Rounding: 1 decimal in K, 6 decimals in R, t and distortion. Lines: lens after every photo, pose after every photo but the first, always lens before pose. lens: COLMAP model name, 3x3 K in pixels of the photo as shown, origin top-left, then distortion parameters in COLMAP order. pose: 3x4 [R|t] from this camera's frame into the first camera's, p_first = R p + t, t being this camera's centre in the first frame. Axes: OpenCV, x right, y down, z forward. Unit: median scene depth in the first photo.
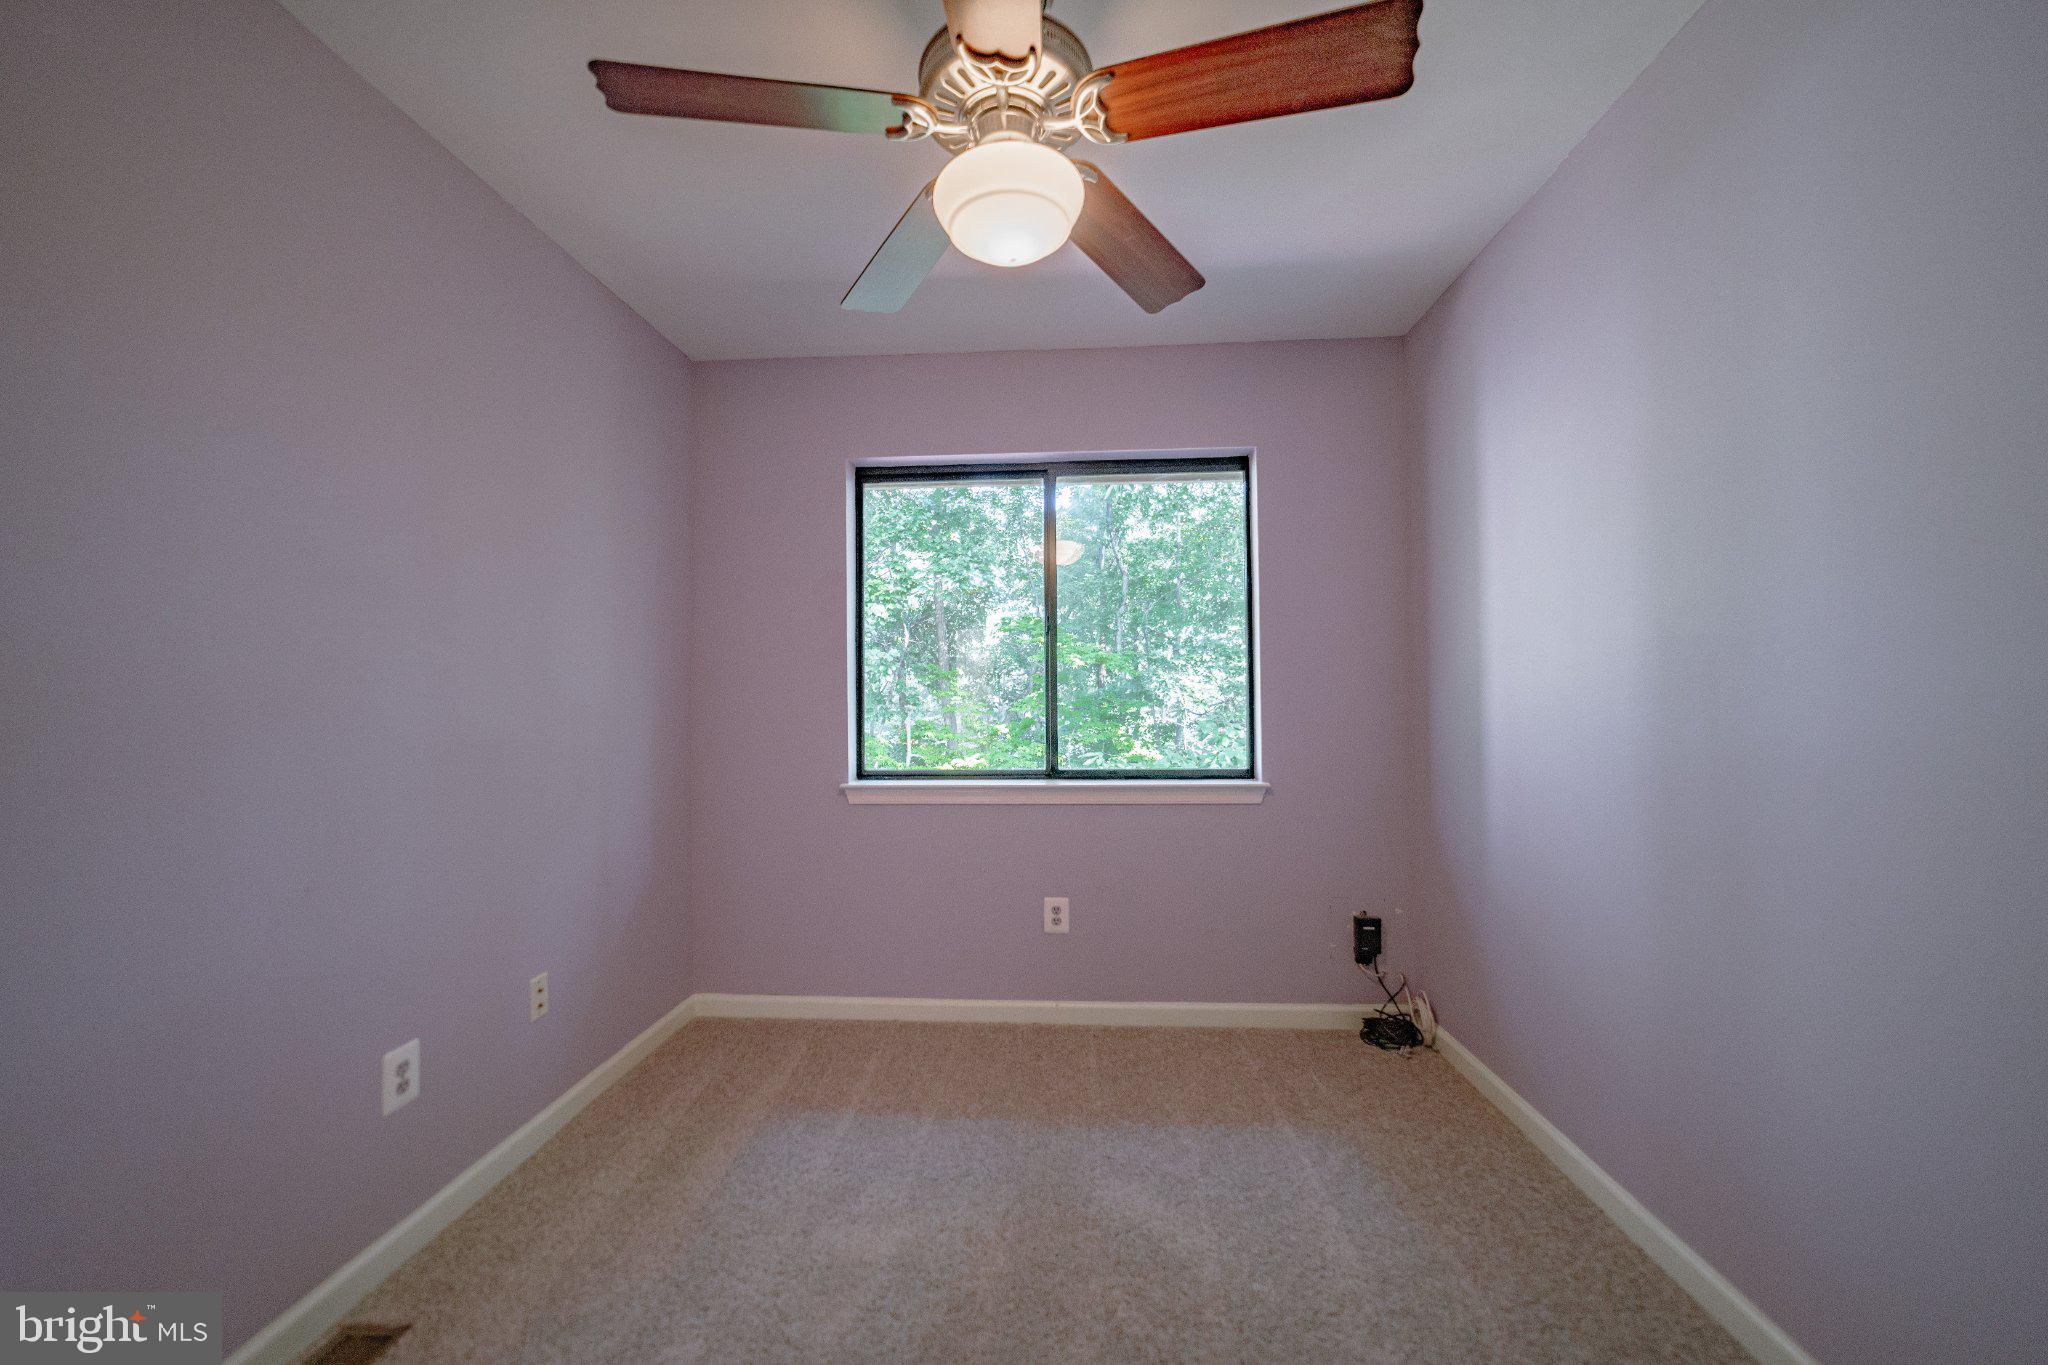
lens RADIAL K [[808.1, 0, 1023.7], [0, 808.1, 693.2], [0, 0, 1]] dist [0.000609, 0.000000]
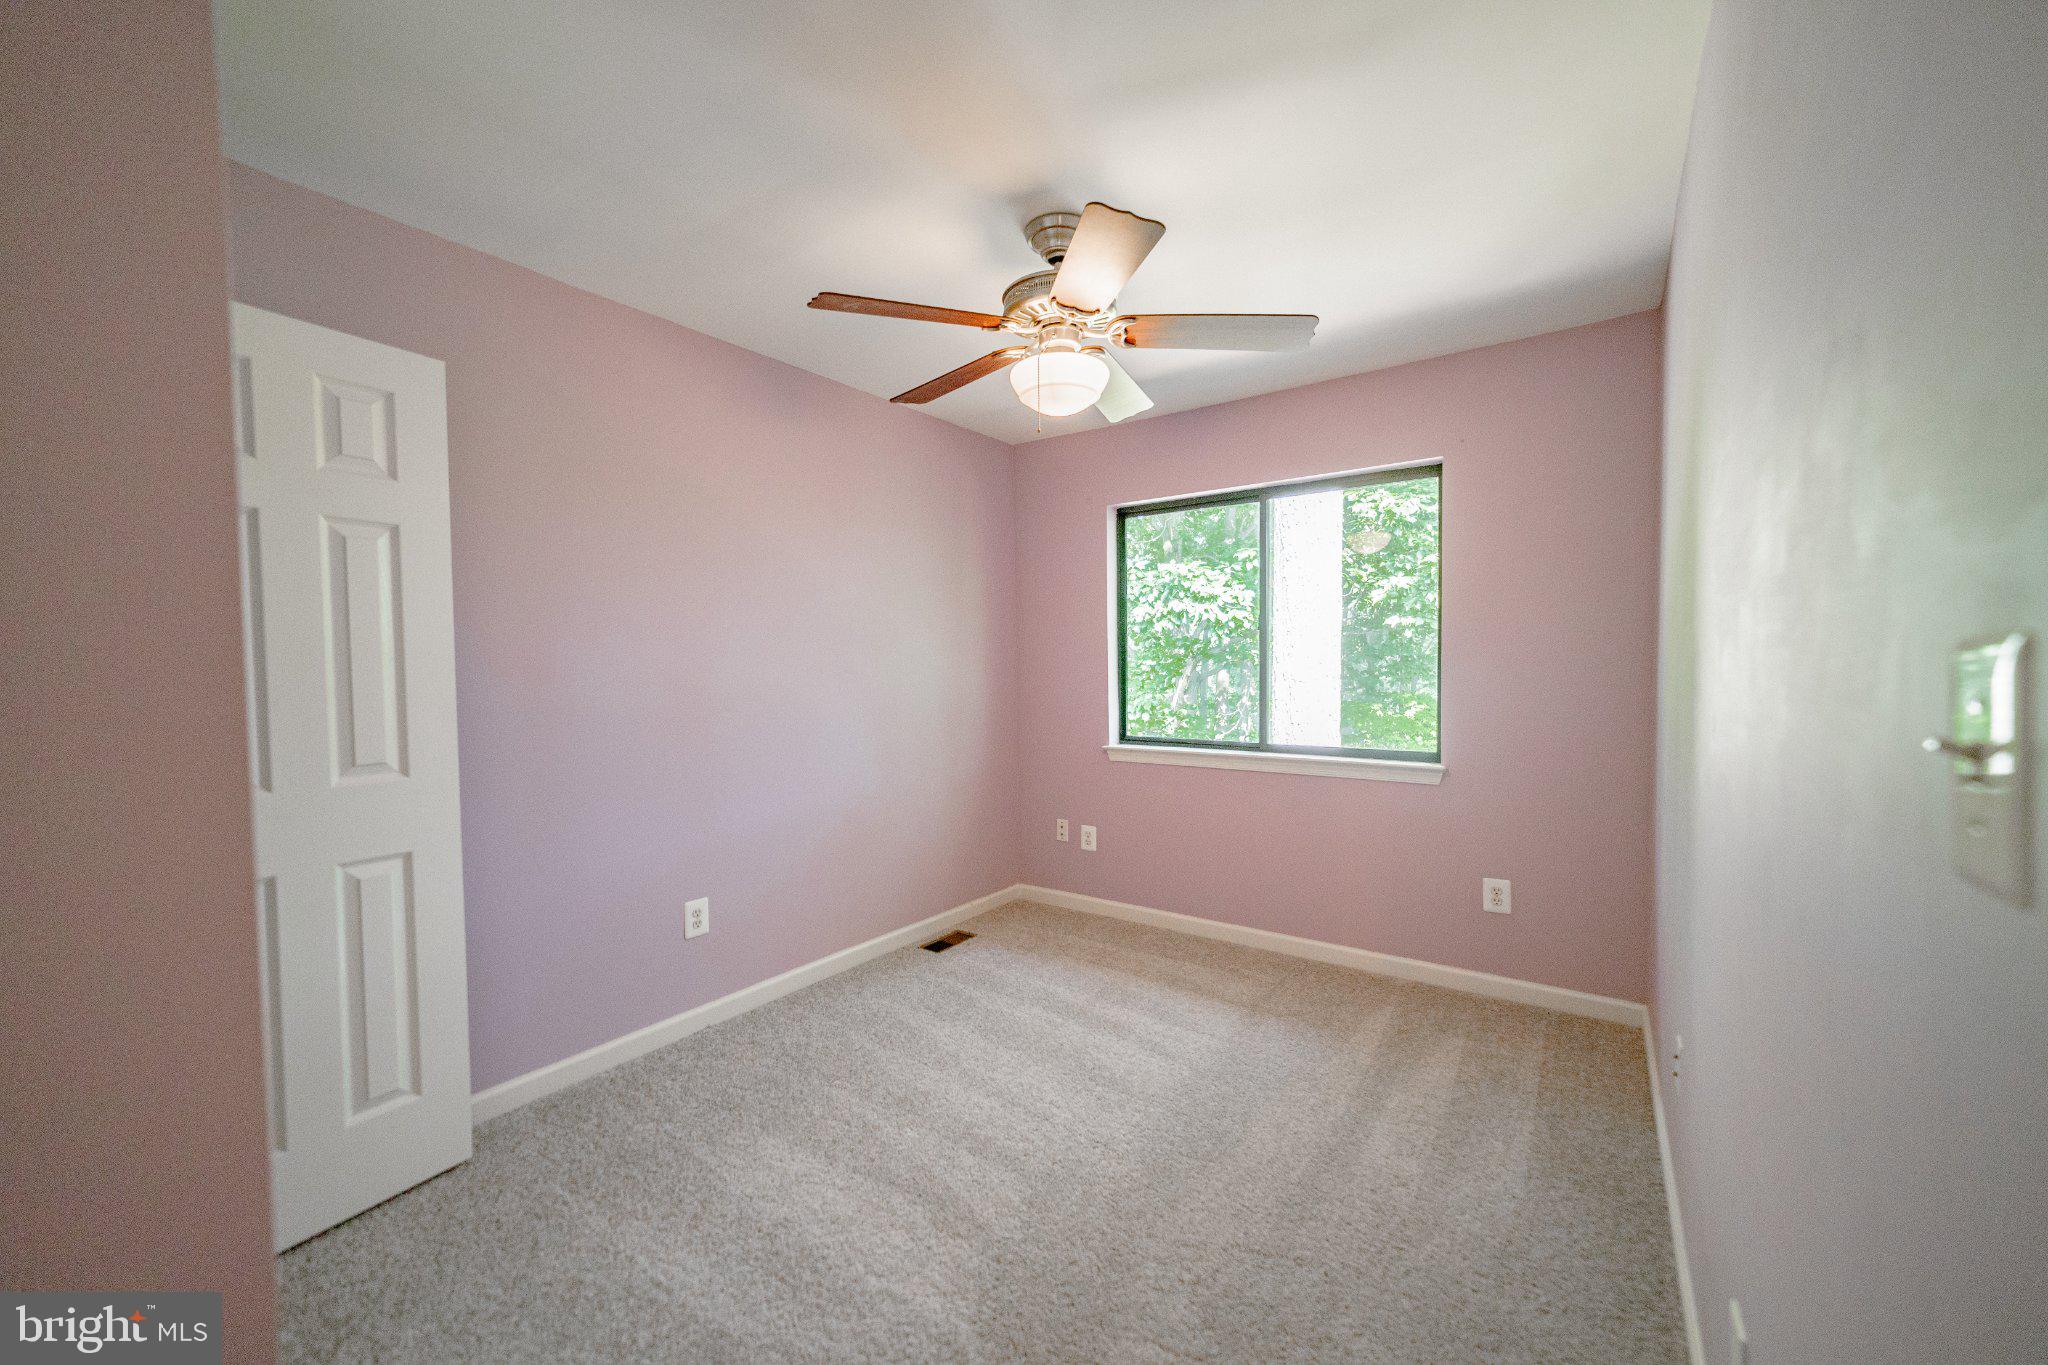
lens RADIAL K [[808.1, 0, 1031.8], [0, 808.1, 680.3], [0, 0, 1]] dist [0.000609, 0.000000]
pose [[0.846597, 0.013153, -0.532072, 0.379689], [0.010708, 0.999071, 0.041735, -0.054143], [0.532127, -0.041030, 0.845670, -0.205100]]
